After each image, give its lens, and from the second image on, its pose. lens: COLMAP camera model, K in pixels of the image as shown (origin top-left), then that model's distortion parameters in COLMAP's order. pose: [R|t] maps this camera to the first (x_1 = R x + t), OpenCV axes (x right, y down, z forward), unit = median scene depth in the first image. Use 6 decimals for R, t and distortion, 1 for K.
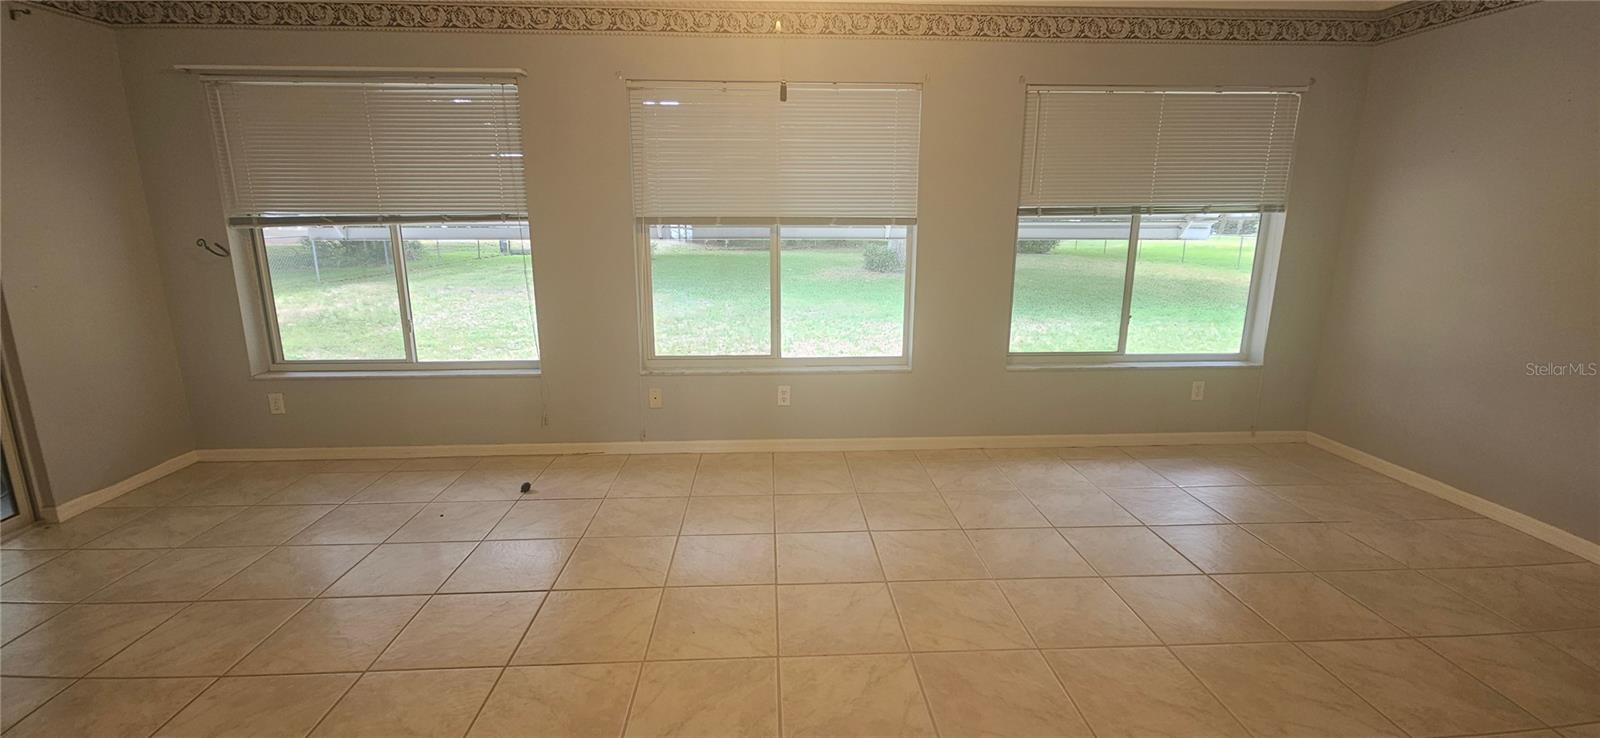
lens RADIAL K [[652.8, 0, 795.9], [0, 652.8, 366.4], [0, 0, 1]] dist [0.006642, -0.004887]
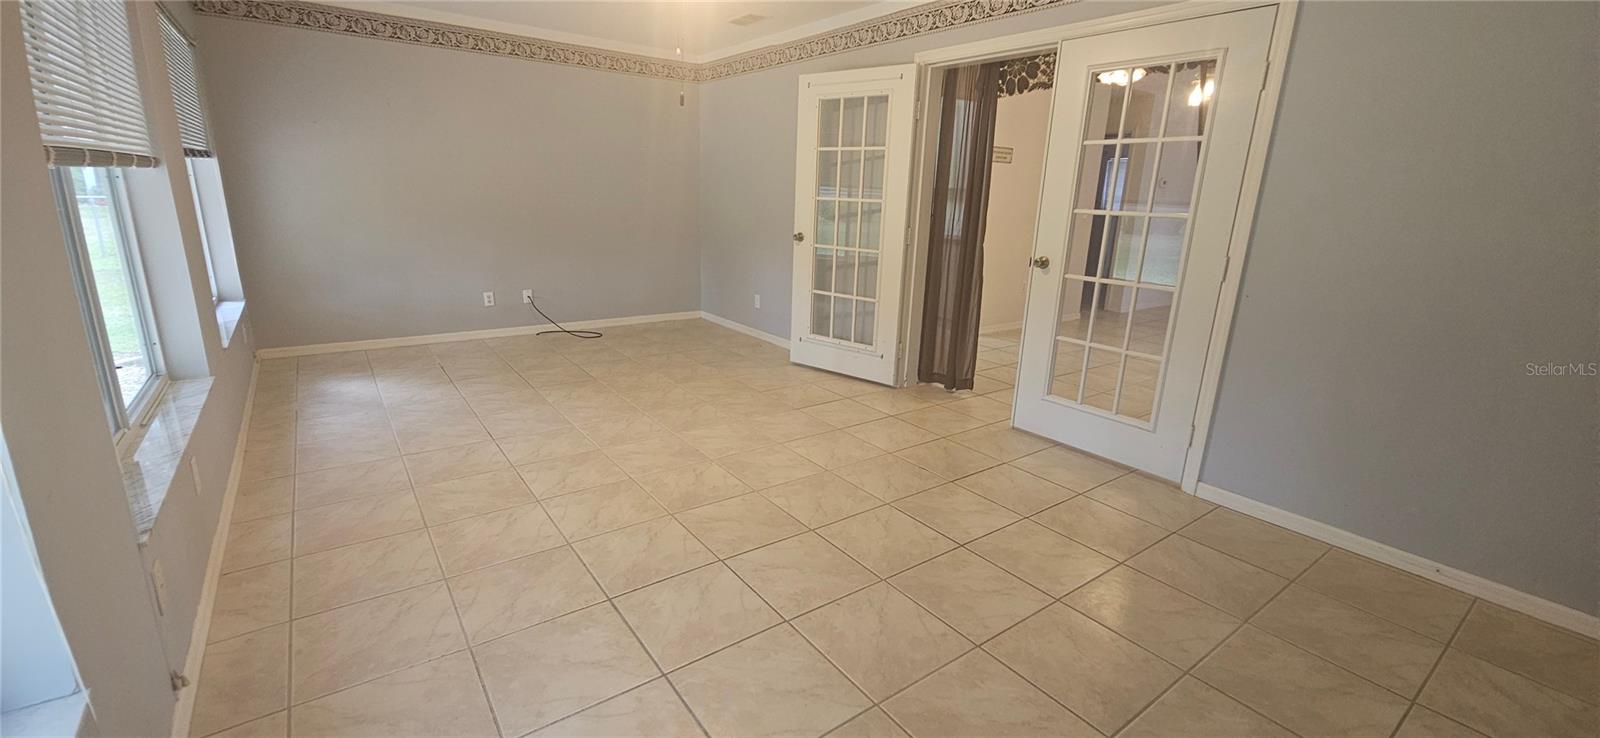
lens RADIAL K [[652.8, 0, 799.3], [0, 652.8, 364.1], [0, 0, 1]] dist [0.006642, -0.004887]
pose [[-0.553167, -0.233443, 0.799694, -0.831168], [0.141921, 0.919496, 0.366586, -0.199901], [-0.820893, 0.316277, -0.475504, 0.911939]]
